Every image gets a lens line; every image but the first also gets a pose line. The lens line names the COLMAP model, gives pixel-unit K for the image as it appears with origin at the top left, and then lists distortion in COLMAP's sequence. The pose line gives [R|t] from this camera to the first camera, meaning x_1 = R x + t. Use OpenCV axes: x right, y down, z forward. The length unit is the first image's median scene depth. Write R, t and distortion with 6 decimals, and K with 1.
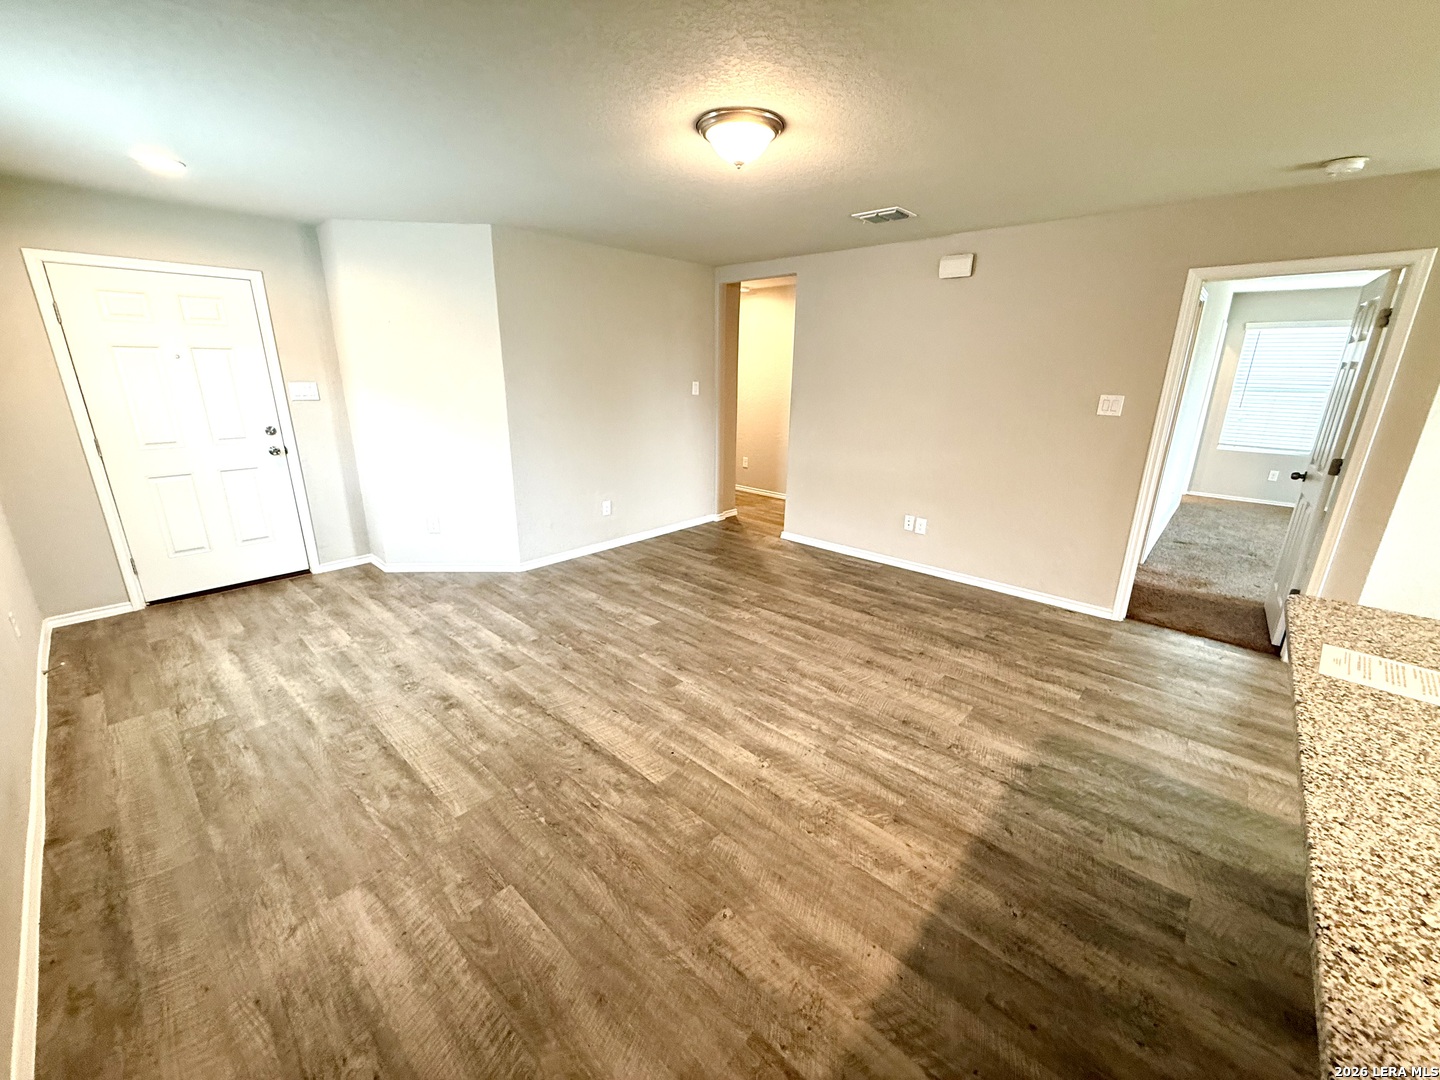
lens RADIAL K [[574.1, 0, 717.0], [0, 574.1, 541.5], [0, 0, 1]] dist [0.001167, -0.000436]
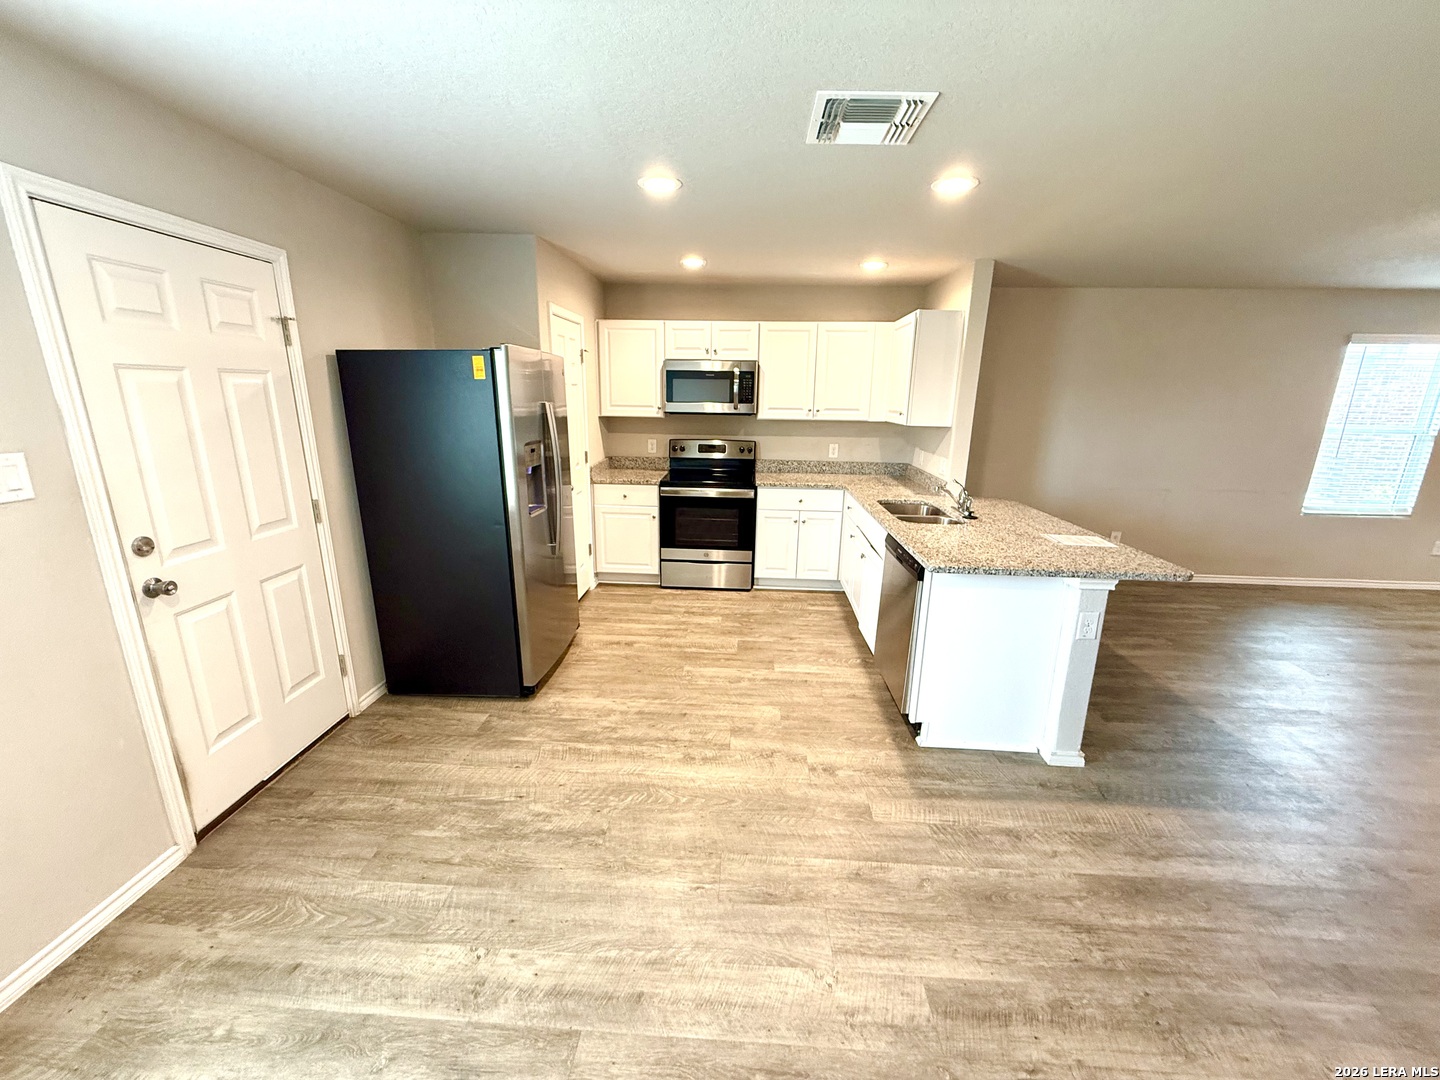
lens RADIAL K [[574.1, 0, 717.5], [0, 574.1, 538.4], [0, 0, 1]] dist [0.001167, -0.000436]
pose [[-0.771971, 0.132511, -0.621693, 1.589833], [-0.211407, 0.868835, 0.447698, -0.201469], [0.599473, 0.477039, -0.642702, 0.689240]]
